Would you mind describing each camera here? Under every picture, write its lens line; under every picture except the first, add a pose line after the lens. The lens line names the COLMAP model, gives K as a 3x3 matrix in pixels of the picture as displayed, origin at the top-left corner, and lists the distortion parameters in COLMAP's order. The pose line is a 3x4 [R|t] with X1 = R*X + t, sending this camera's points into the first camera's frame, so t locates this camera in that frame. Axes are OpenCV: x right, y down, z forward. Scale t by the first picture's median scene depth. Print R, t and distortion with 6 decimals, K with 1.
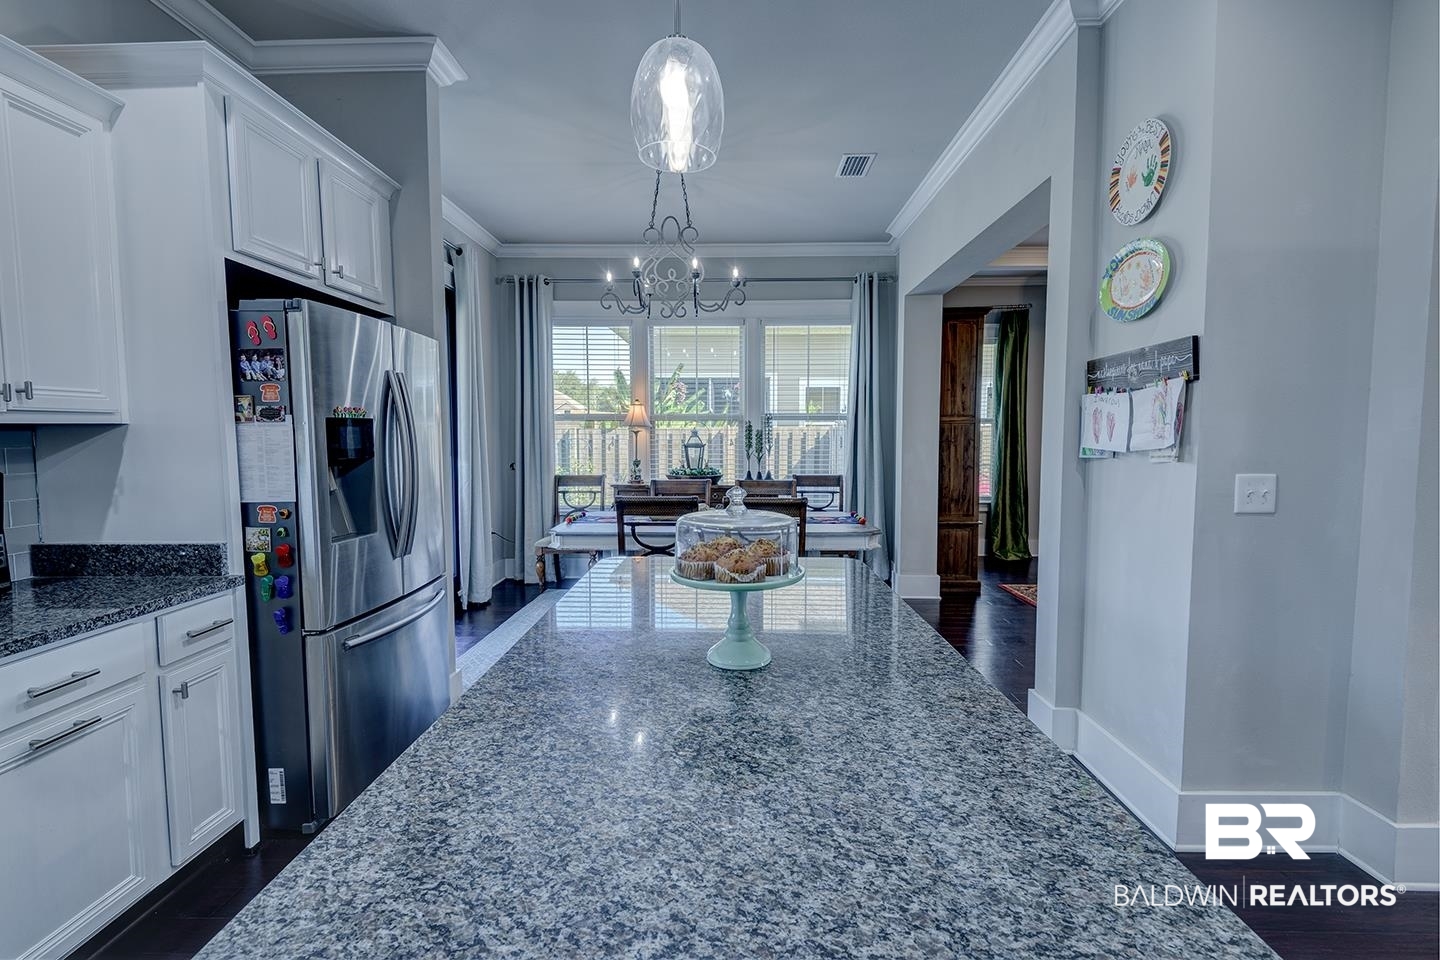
lens RADIAL K [[652.1, 0, 731.2], [0, 652.1, 475.4], [0, 0, 1]] dist [0.019324, -0.009961]
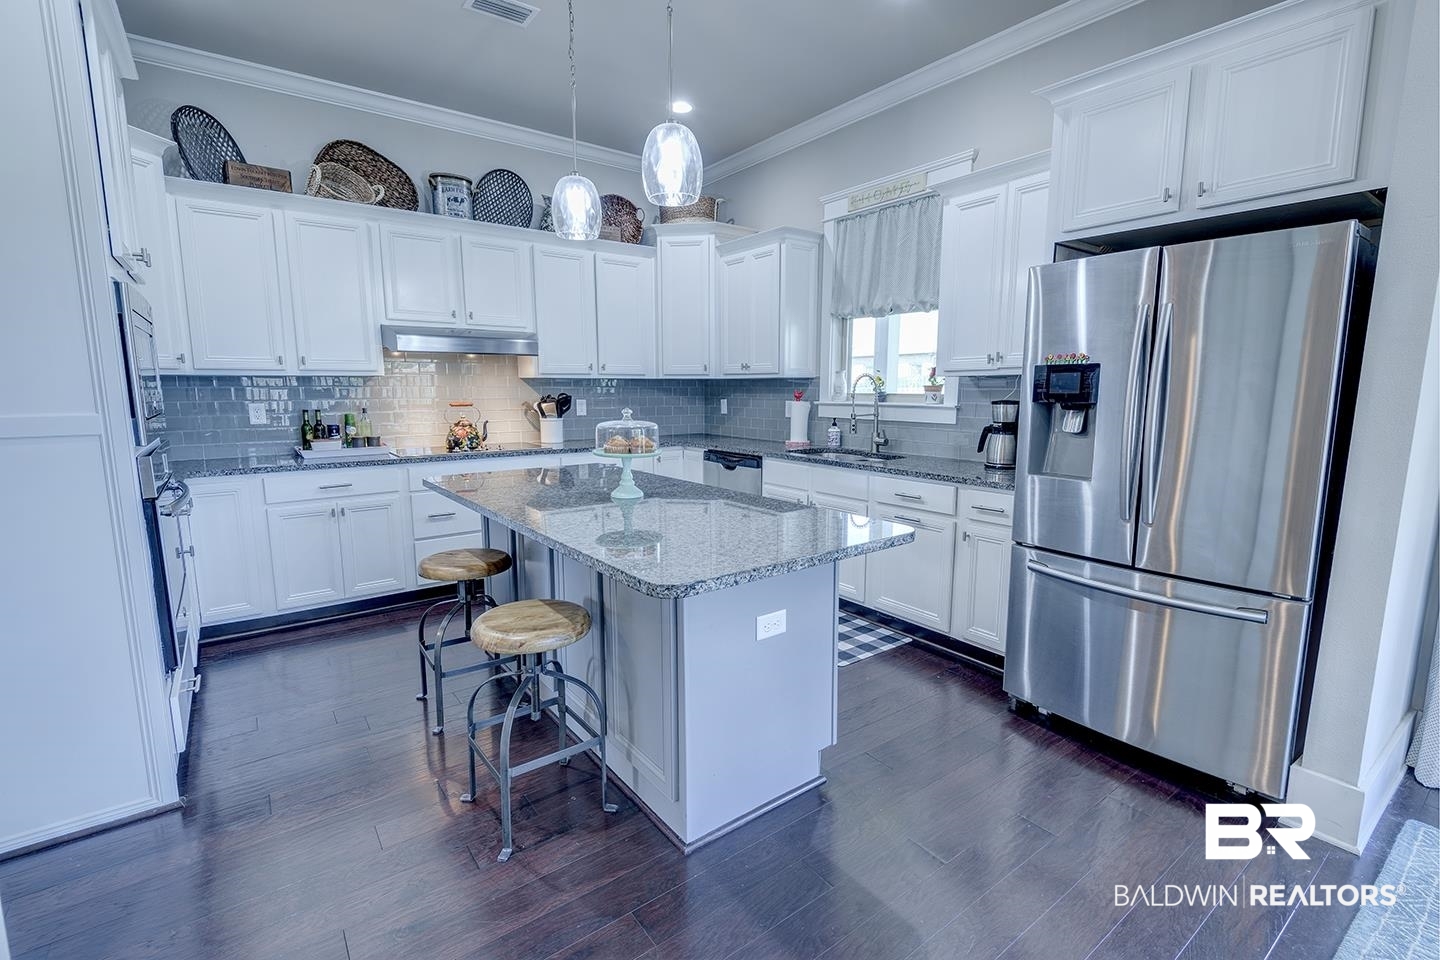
lens RADIAL K [[652.1, 0, 726.1], [0, 652.1, 478.2], [0, 0, 1]] dist [0.019324, -0.009961]
pose [[-0.799144, 0.087817, -0.594691, 0.473789], [-0.034964, 0.980808, 0.191818, -0.085461], [0.600123, 0.174082, -0.780736, 1.443946]]
